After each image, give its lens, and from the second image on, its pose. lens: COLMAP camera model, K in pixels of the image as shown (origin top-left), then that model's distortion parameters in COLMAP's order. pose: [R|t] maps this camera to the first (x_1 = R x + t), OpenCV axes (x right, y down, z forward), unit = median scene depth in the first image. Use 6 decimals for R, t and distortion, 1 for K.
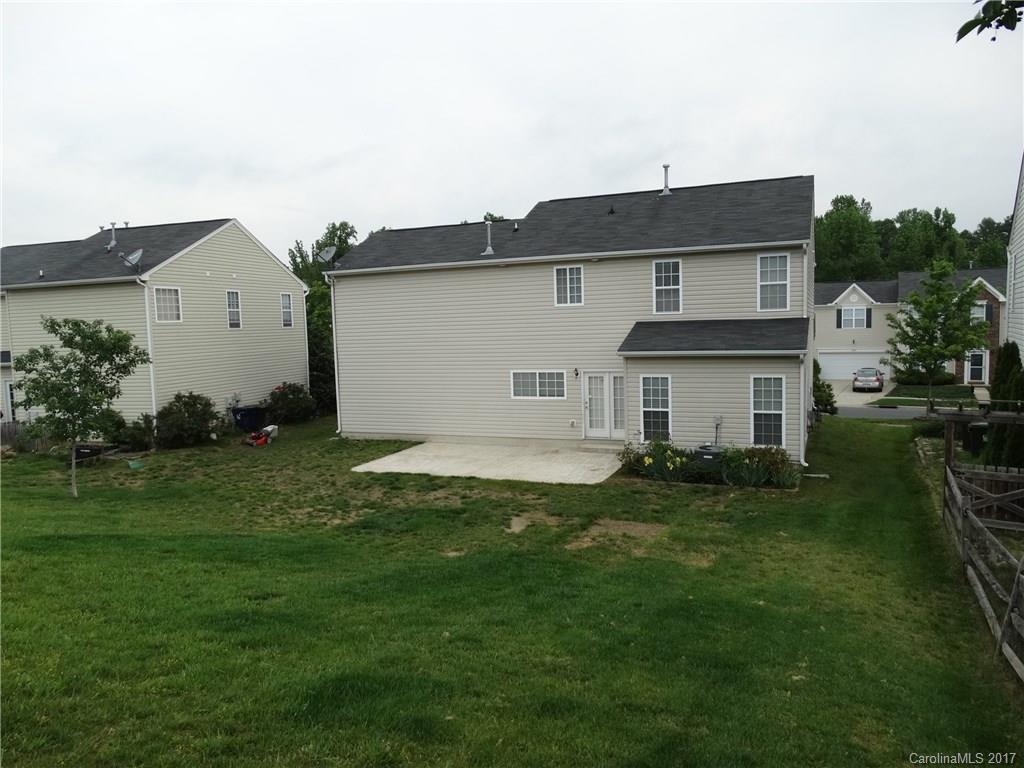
lens RADIAL K [[729.5, 0, 512.0], [0, 729.5, 384.0], [0, 0, 1]] dist [0.006114, -0.001206]
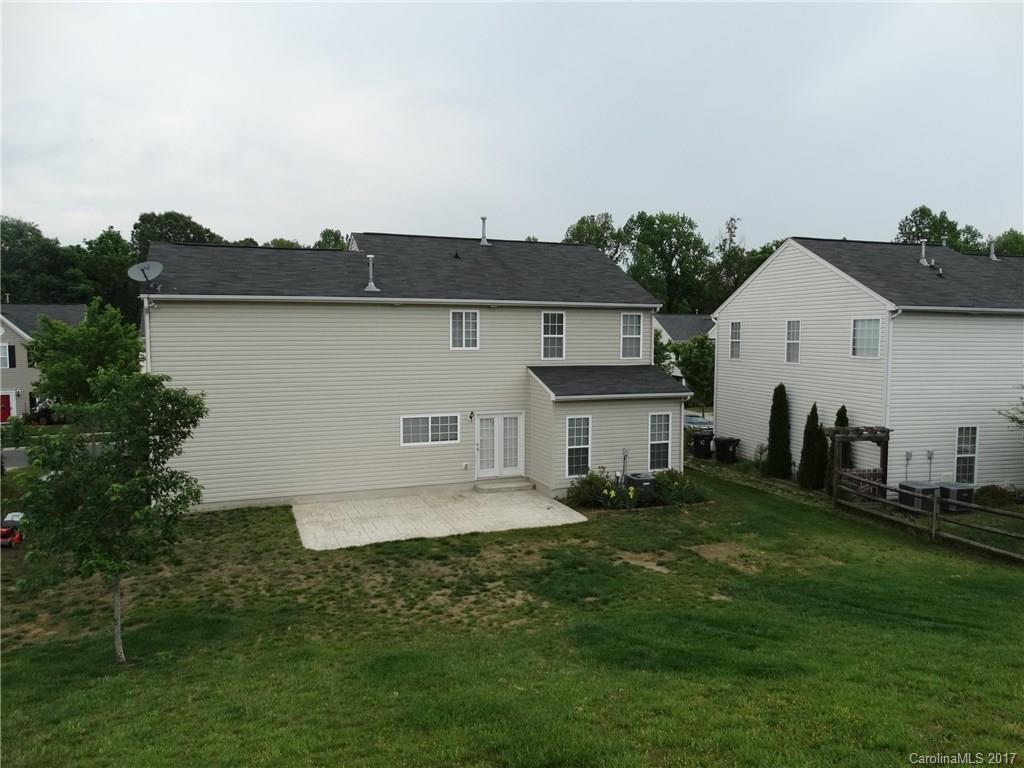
lens RADIAL K [[733.8, 0, 512.0], [0, 733.8, 384.0], [0, 0, 1]] dist [0.015503, 0.002891]
pose [[0.716553, -0.016887, 0.697328, -0.612659], [0.034954, 0.999320, -0.011718, -0.048006], [-0.696656, 0.032771, 0.716656, 0.242826]]
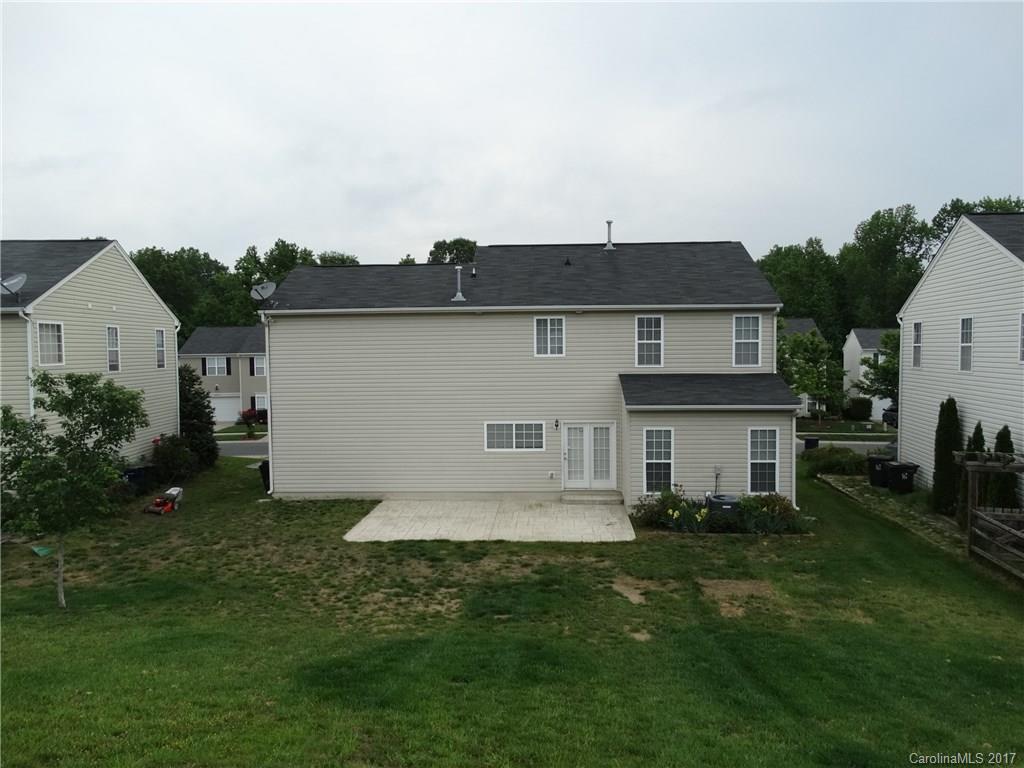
lens RADIAL K [[729.5, 0, 512.0], [0, 729.5, 384.0], [0, 0, 1]] dist [0.006114, -0.001206]
pose [[0.941444, 0.003618, 0.337150, -0.320353], [0.010513, 0.999141, -0.040078, -0.032341], [-0.337005, 0.041276, 0.940598, 0.090526]]
